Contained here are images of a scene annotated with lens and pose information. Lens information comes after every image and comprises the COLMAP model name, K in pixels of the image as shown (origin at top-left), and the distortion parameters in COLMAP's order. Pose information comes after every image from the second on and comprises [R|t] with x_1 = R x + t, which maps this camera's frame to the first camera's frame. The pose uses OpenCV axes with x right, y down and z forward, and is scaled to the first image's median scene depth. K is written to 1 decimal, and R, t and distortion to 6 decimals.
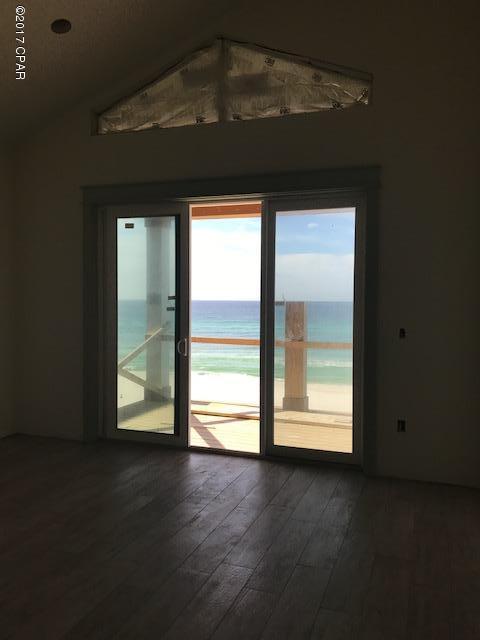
lens RADIAL K [[525.6, 0, 238.2], [0, 525.6, 320.0], [0, 0, 1]] dist [0.018695, -0.010026]
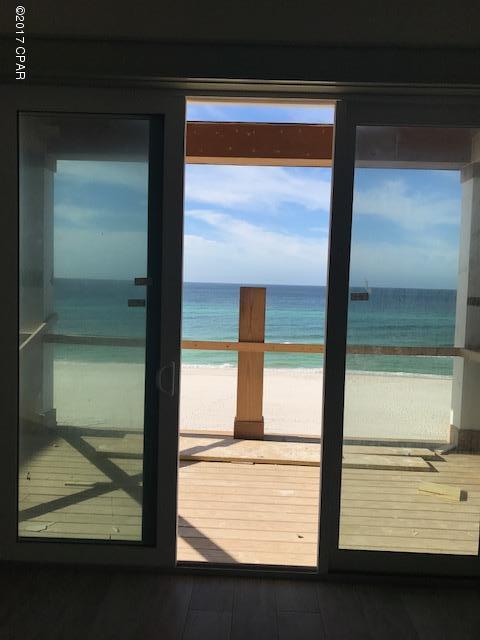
lens RADIAL K [[525.6, 0, 245.9], [0, 525.6, 321.6], [0, 0, 1]] dist [0.018695, -0.010026]
pose [[0.944629, -0.005873, 0.328088, -0.195833], [-0.008238, 0.999100, 0.041605, -0.025234], [-0.328037, -0.042004, 0.943730, 0.487361]]
